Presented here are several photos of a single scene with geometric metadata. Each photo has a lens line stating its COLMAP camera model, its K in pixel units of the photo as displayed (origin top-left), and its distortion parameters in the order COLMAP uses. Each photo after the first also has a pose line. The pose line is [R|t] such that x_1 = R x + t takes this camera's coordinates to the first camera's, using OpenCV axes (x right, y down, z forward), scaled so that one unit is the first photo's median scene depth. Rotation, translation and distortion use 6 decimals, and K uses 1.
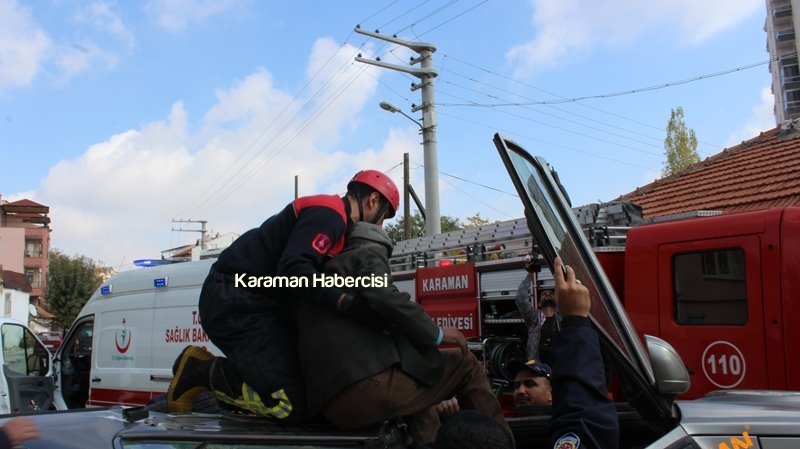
lens RADIAL K [[672.4, 0, 390.2], [0, 672.4, 239.5], [0, 0, 1]] dist [-0.121879, 0.082672]
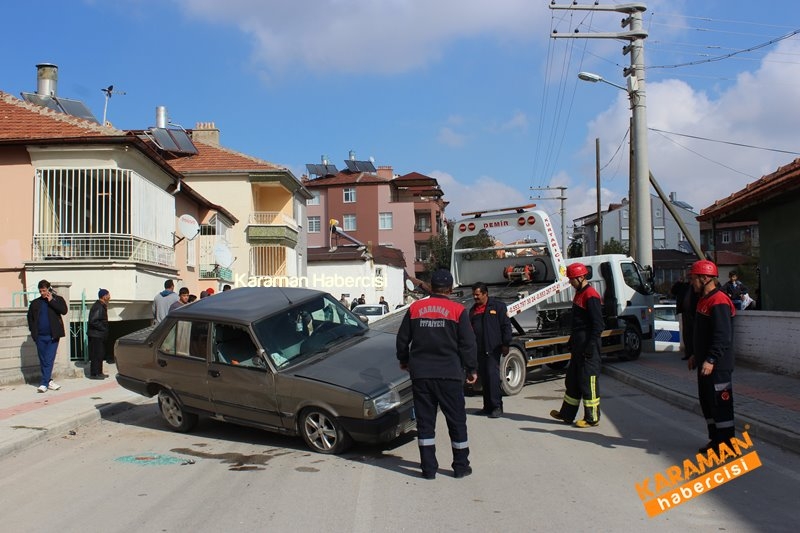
lens RADIAL K [[826.5, 0, 391.7], [0, 826.5, 266.8], [0, 0, 1]] dist [-0.077802, 0.000000]
pose [[0.830352, -0.005421, -0.557213, 0.449912], [0.048900, 0.996804, 0.063172, -0.004789], [0.555090, -0.079703, 0.827963, -0.222932]]
